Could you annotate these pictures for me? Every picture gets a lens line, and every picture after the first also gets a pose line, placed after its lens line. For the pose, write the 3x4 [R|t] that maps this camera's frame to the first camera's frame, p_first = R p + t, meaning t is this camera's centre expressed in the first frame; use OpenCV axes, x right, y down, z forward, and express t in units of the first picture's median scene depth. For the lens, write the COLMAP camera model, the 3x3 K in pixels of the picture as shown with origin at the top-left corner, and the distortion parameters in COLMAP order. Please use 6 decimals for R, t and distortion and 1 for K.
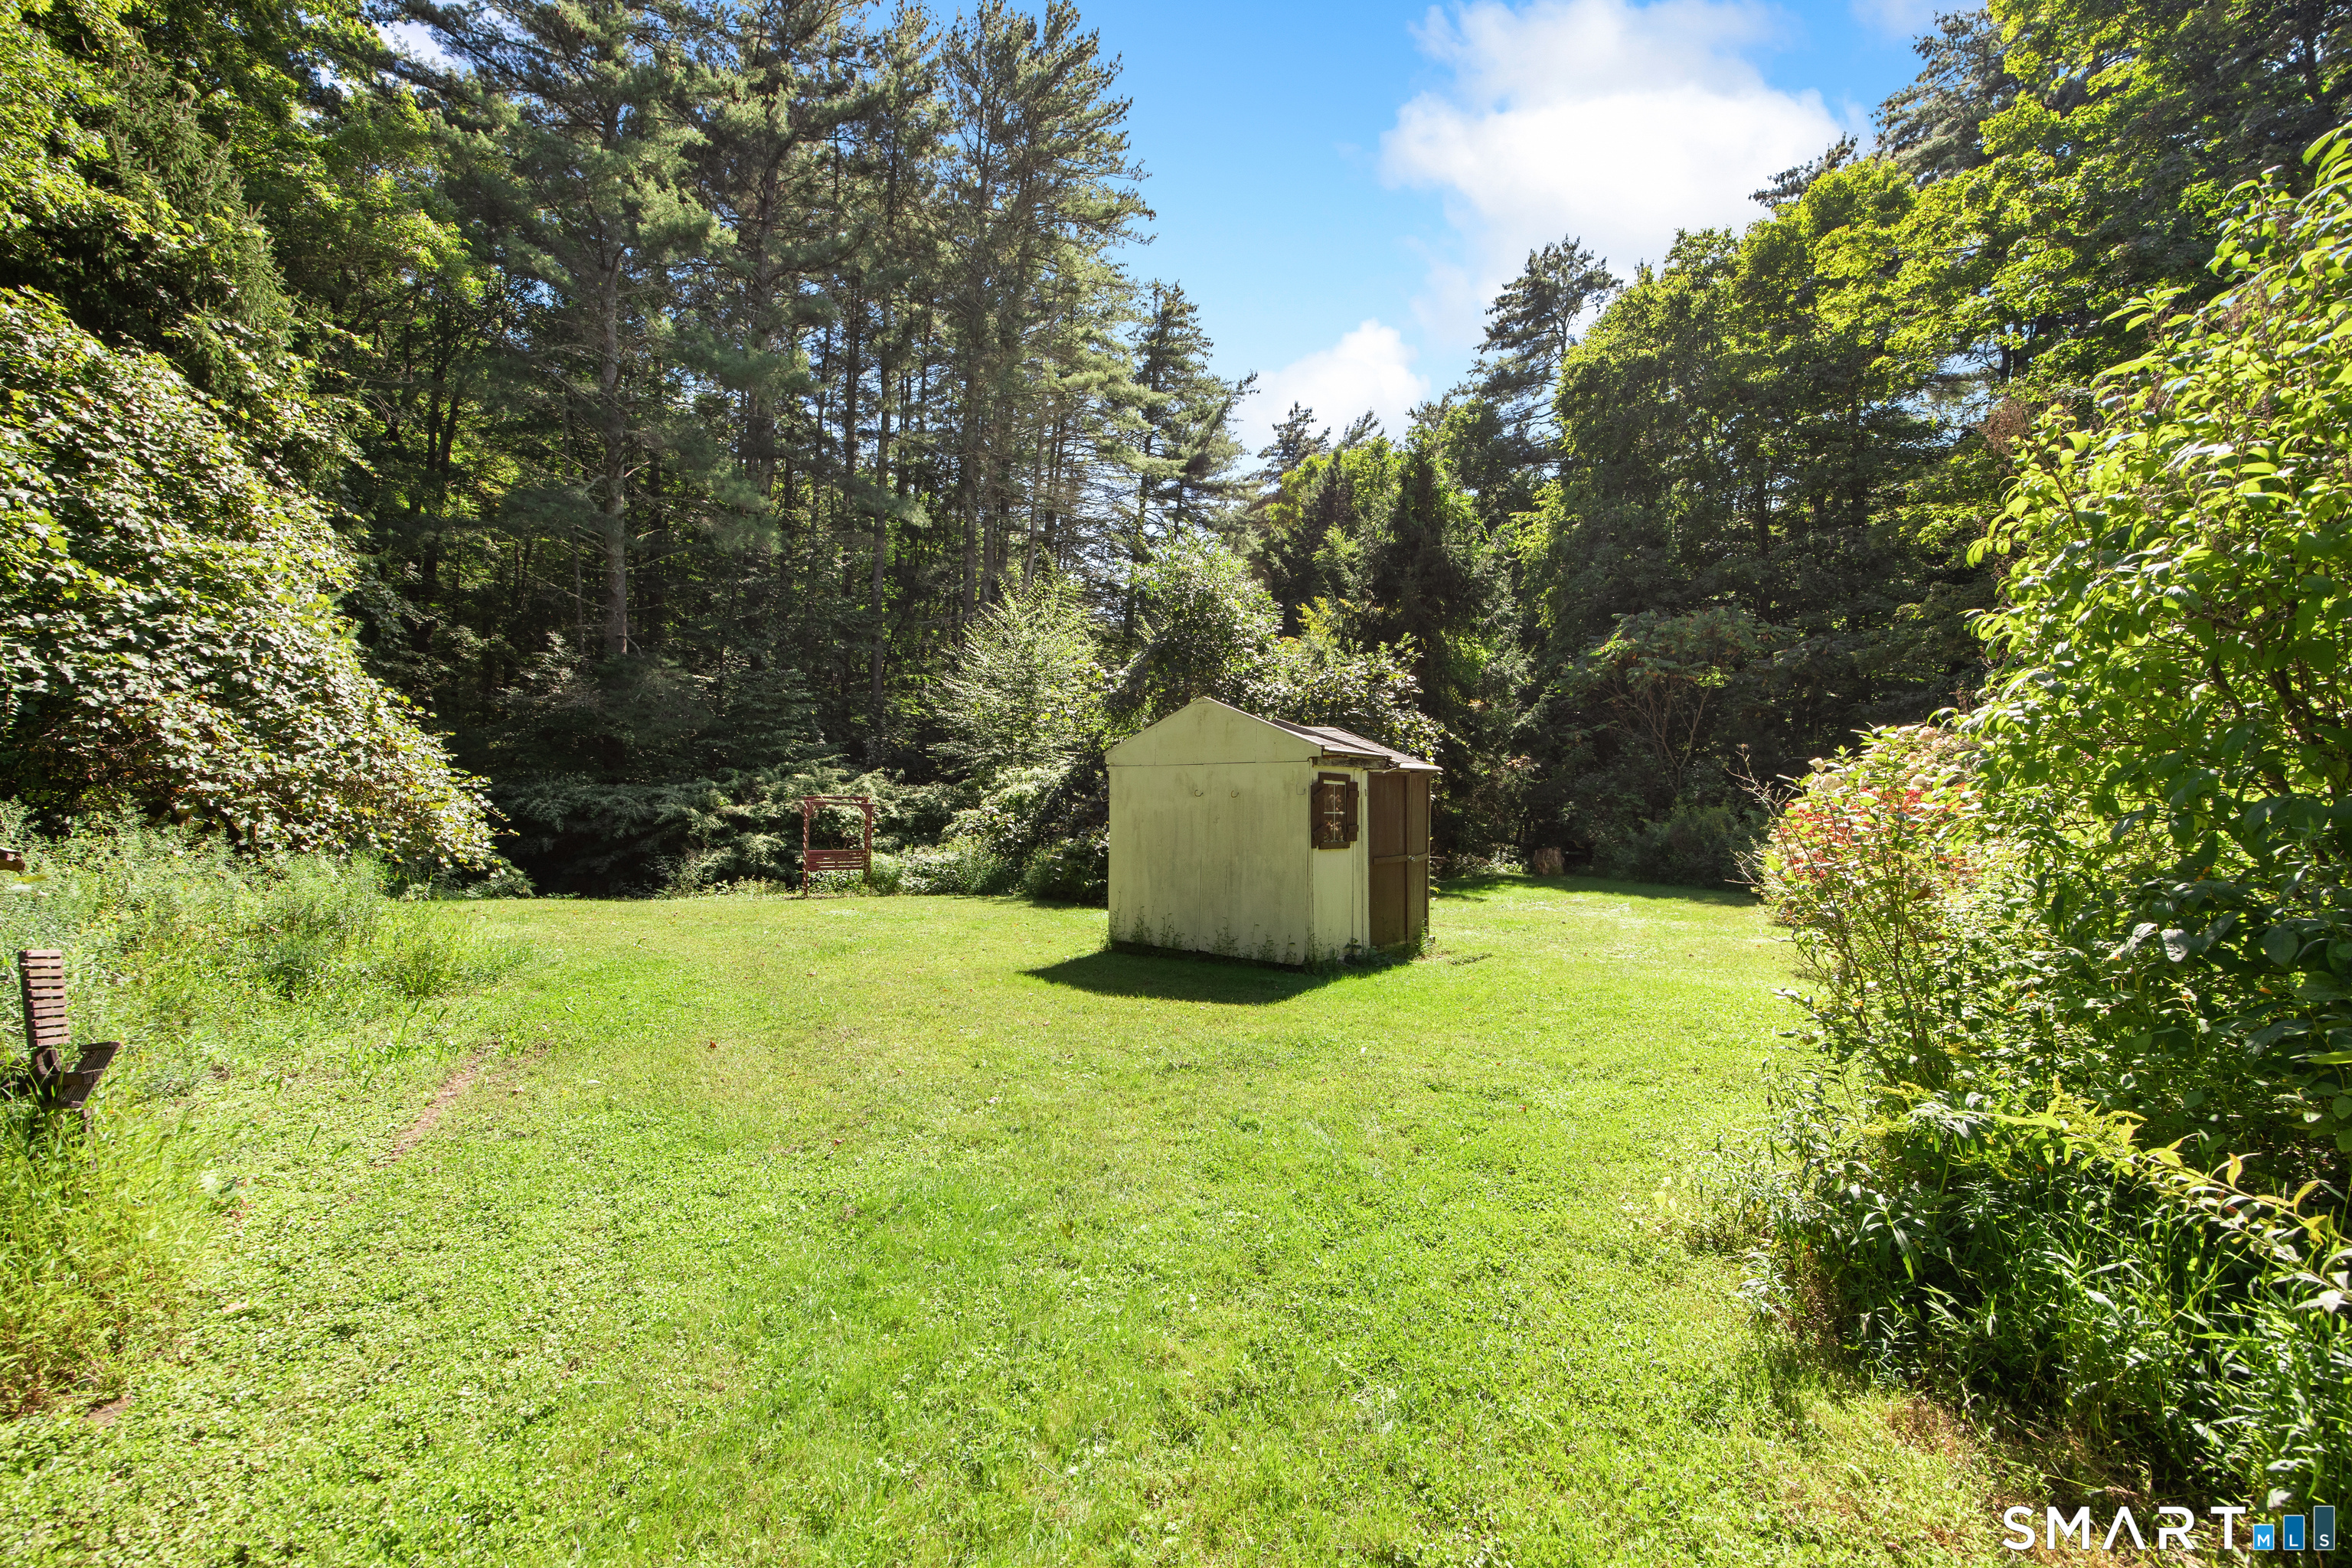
lens RADIAL K [[934.0, 0, 1184.1], [0, 934.0, 786.9], [0, 0, 1]] dist [-0.002361, -0.000105]
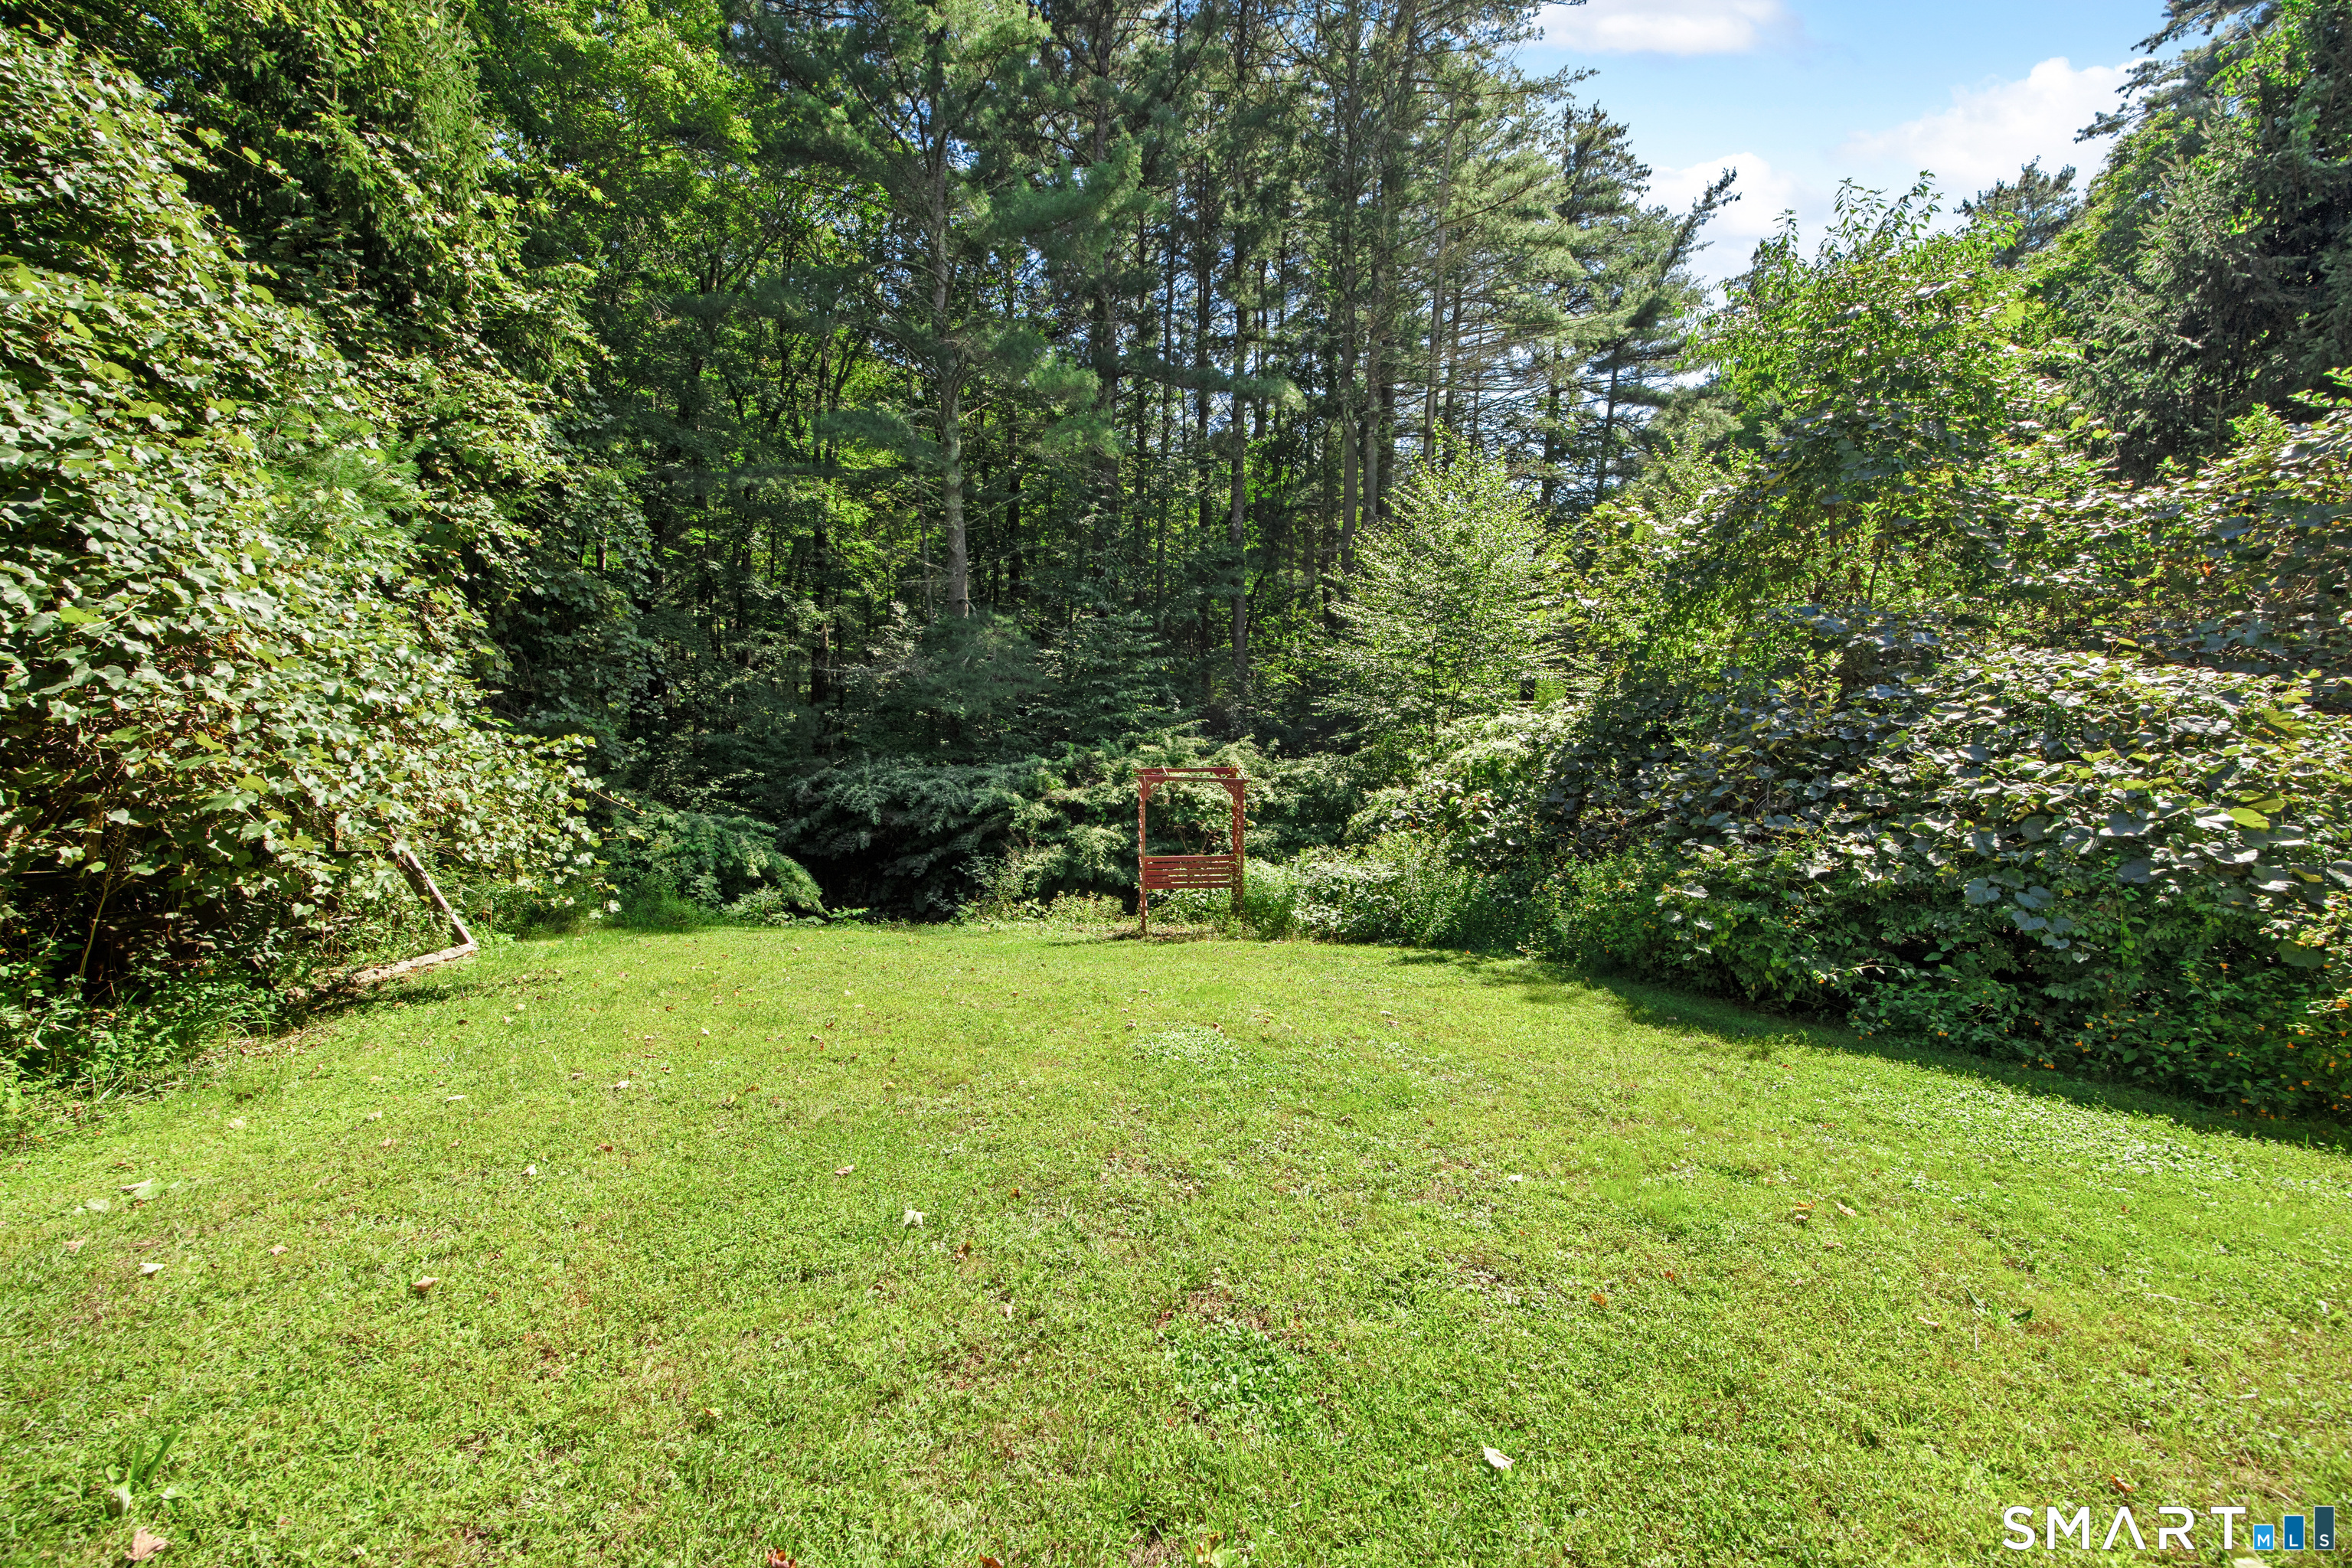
lens RADIAL K [[934.0, 0, 1176.8], [0, 934.0, 785.0], [0, 0, 1]] dist [-0.002361, -0.000105]
pose [[0.926964, -0.019466, -0.374644, -0.116918], [0.025058, 0.999635, 0.010060, 0.011412], [0.374312, -0.018713, 0.927114, 0.335953]]
